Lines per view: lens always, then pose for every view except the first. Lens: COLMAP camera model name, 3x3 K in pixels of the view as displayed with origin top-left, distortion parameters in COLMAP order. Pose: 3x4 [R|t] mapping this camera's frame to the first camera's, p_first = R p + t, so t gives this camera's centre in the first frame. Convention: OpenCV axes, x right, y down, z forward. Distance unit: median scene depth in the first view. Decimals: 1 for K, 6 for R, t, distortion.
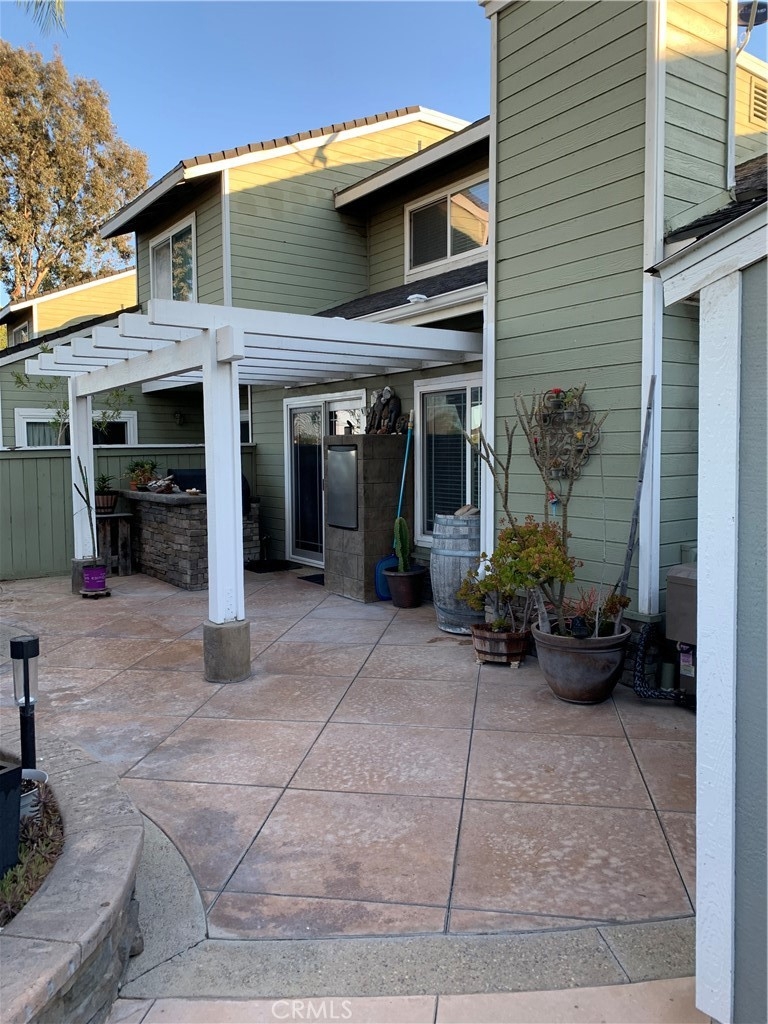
lens RADIAL K [[796.4, 0, 384.0], [0, 796.4, 512.0], [0, 0, 1]] dist [0.002591, -0.000054]
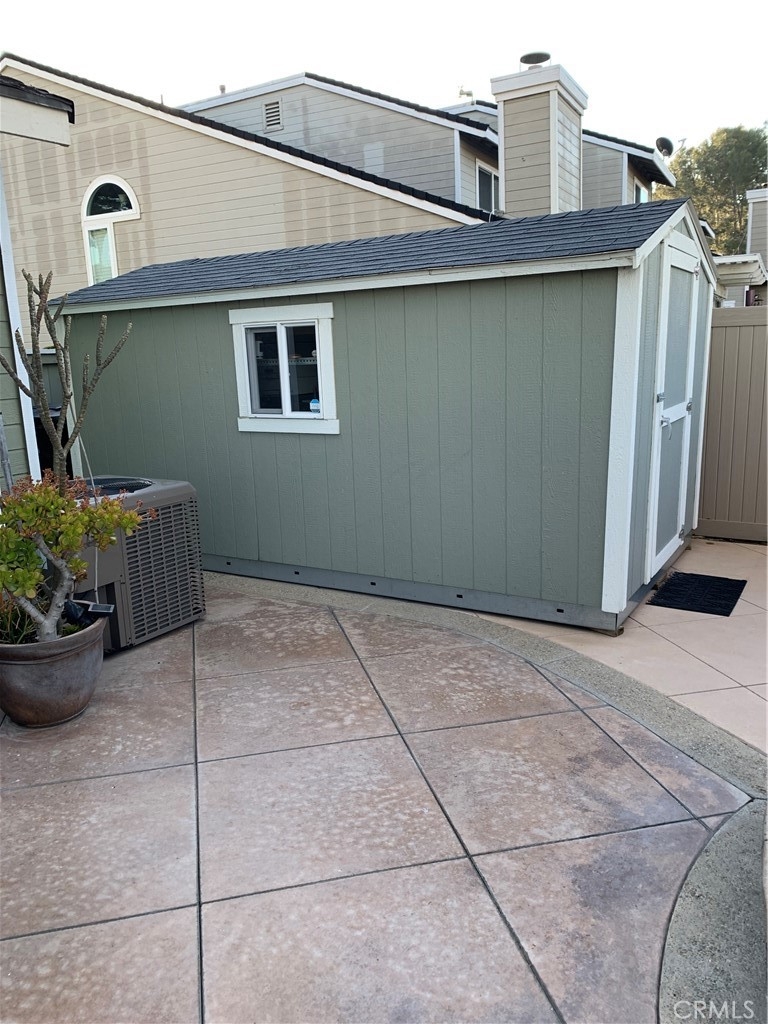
lens RADIAL K [[796.4, 0, 384.0], [0, 796.4, 512.0], [0, 0, 1]] dist [0.002591, -0.000054]
pose [[-0.402091, -0.165664, 0.900488, -0.664356], [0.120742, 0.965312, 0.231504, -0.101219], [-0.907604, 0.201813, -0.368140, 1.276439]]
